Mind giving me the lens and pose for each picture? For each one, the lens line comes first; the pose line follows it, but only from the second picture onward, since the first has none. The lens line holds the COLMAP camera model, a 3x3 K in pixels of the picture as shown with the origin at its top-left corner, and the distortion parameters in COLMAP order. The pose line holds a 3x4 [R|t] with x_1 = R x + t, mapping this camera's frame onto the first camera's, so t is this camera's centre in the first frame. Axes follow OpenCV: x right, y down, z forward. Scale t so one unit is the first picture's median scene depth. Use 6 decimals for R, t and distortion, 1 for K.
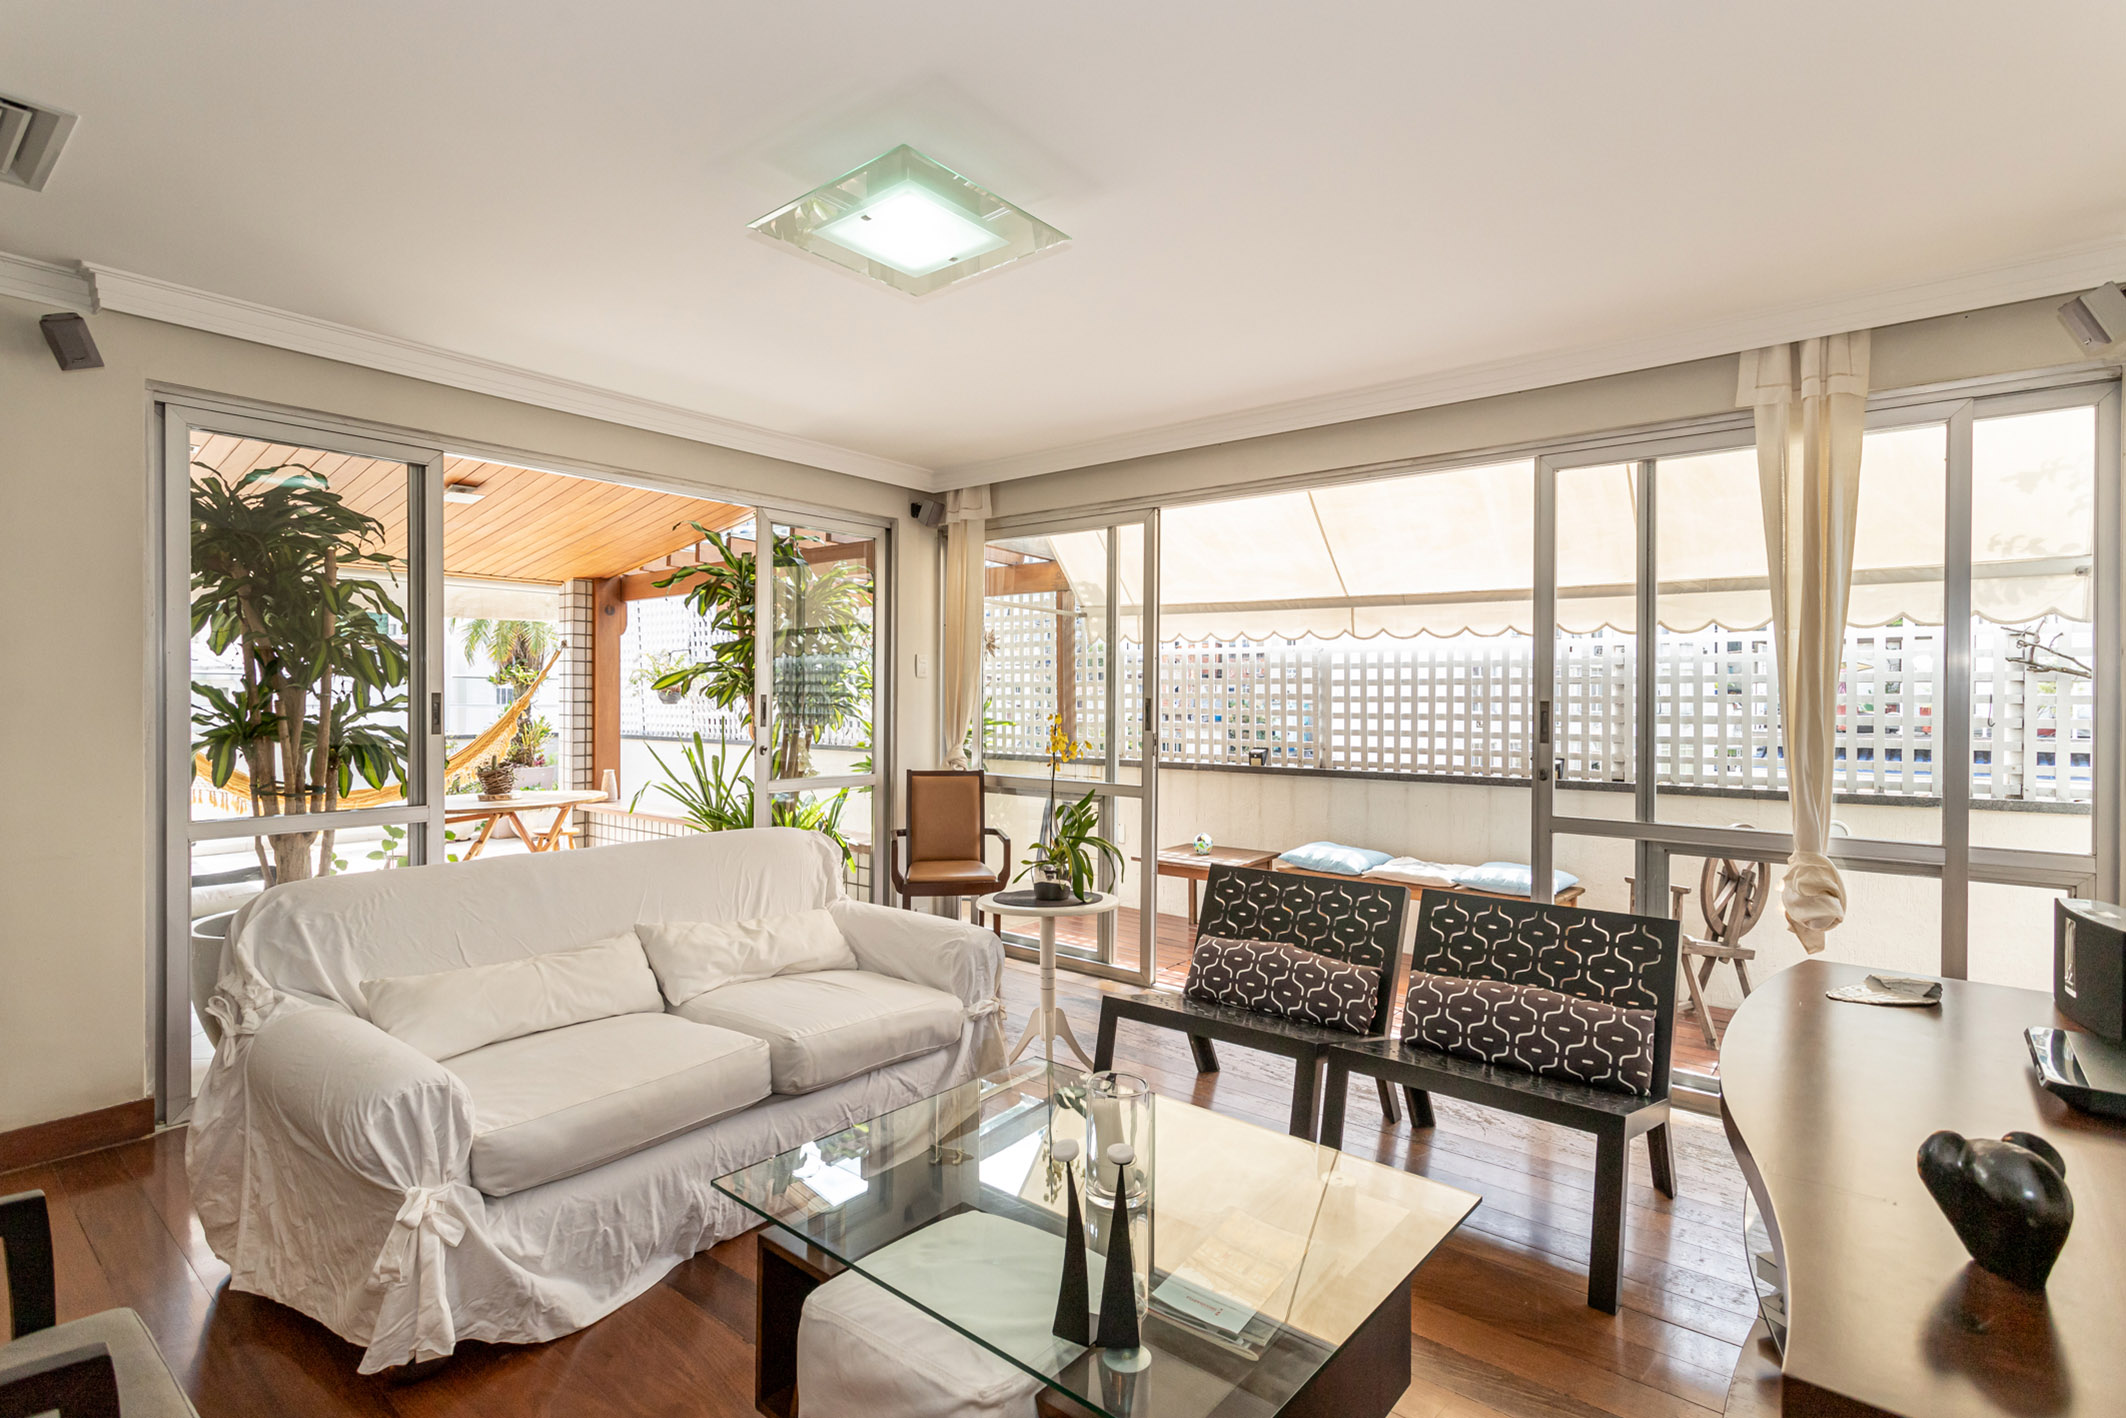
lens RADIAL K [[1022.2, 0, 1061.6], [0, 1022.2, 707.9], [0, 0, 1]] dist [0.005178, 0.000775]
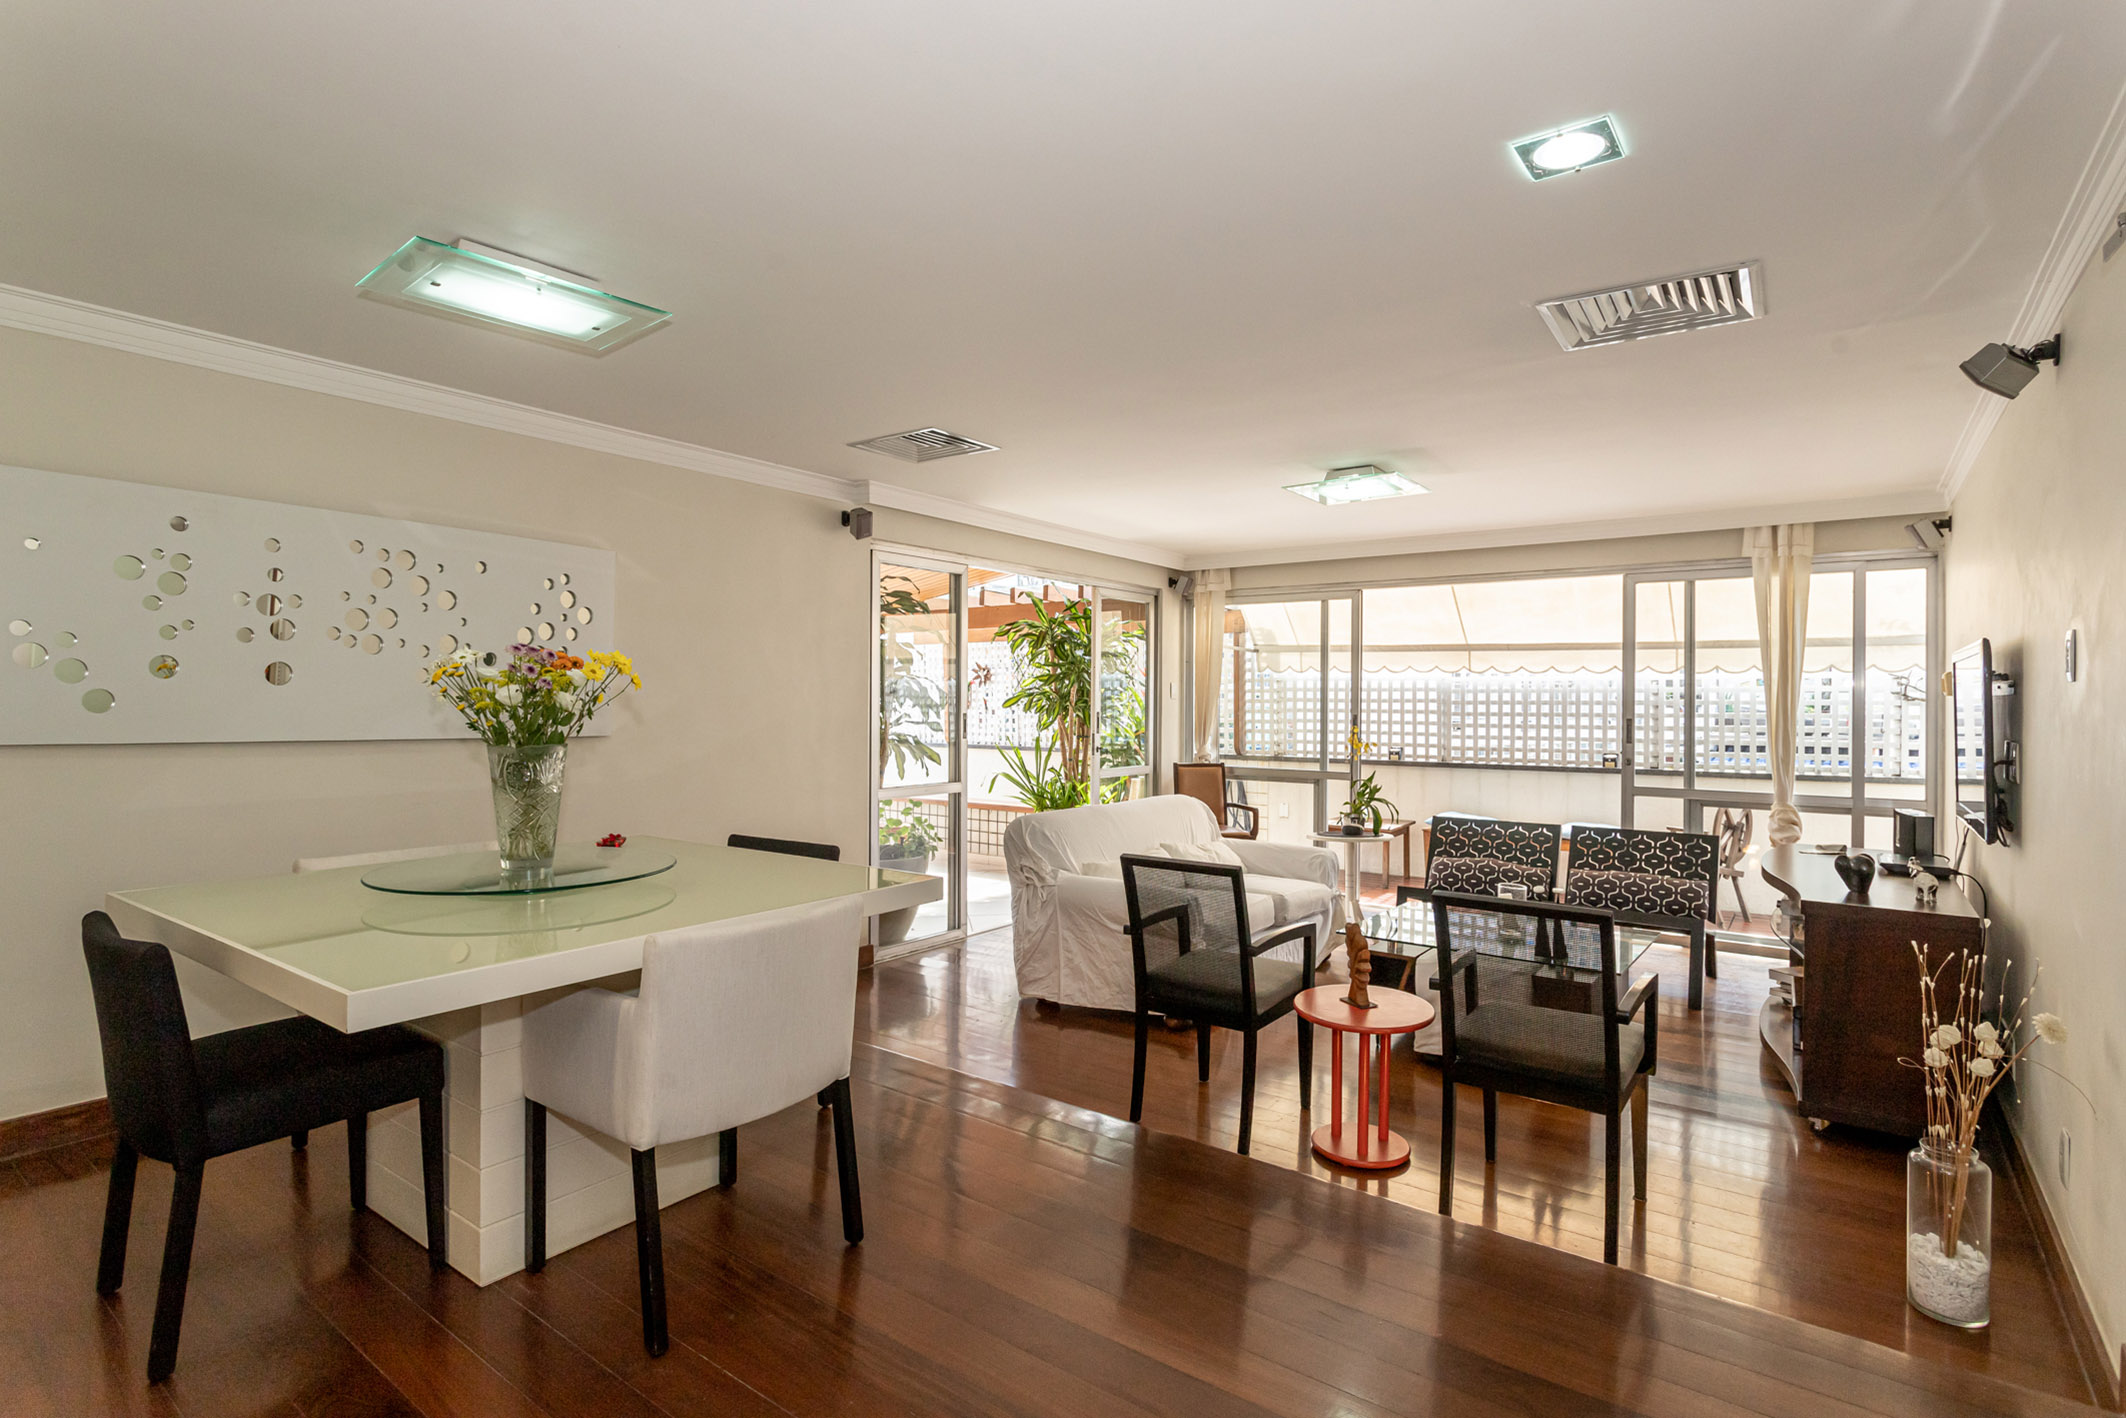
lens RADIAL K [[1055.8, 0, 1042.7], [0, 1055.8, 707.4], [0, 0, 1]] dist [-0.004768, 0.001587]
pose [[0.999074, 0.000943, 0.043013, -0.573497], [-0.000781, 0.999993, -0.003782, -0.017585], [-0.043016, 0.003744, 0.999067, -0.703105]]
